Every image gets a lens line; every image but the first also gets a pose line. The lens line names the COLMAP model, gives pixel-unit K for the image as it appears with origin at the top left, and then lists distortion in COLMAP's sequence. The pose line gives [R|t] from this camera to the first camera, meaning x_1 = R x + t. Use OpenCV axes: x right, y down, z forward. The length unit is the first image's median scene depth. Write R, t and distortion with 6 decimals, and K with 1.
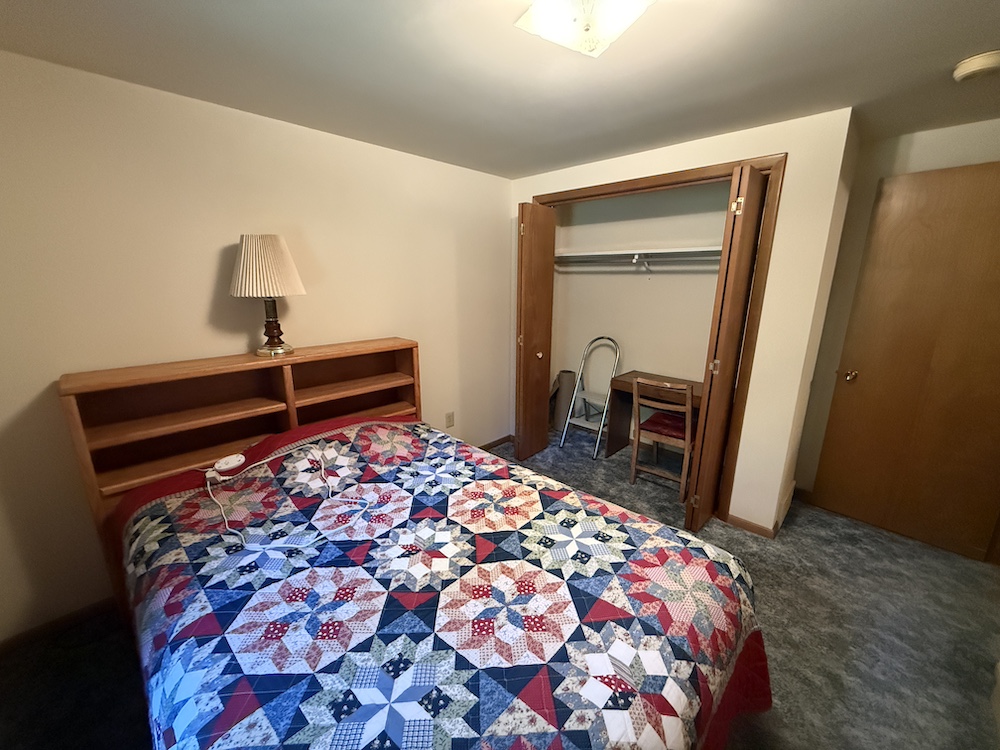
lens RADIAL K [[397.4, 0, 500.0], [0, 397.4, 375.0], [0, 0, 1]] dist [-0.000947, -0.000121]
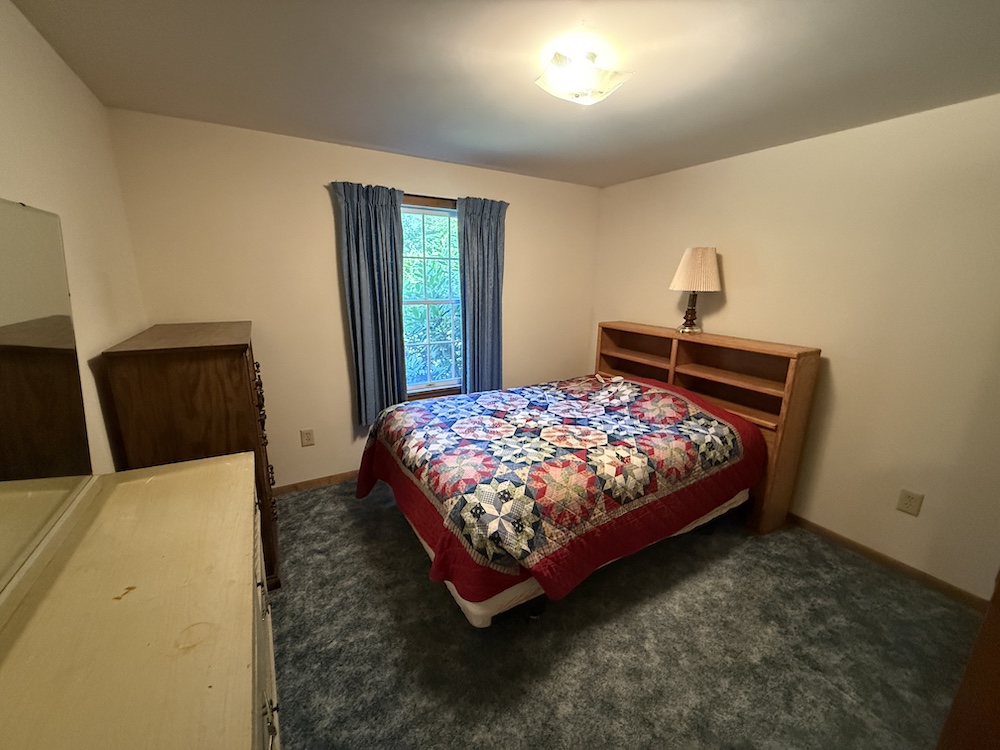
lens RADIAL K [[397.4, 0, 500.0], [0, 397.4, 375.0], [0, 0, 1]] dist [-0.000947, -0.000121]
pose [[-0.257243, 0.228322, -0.938986, 1.479297], [-0.248684, 0.923319, 0.292641, -0.248657], [0.933800, 0.308791, -0.180738, 1.052293]]
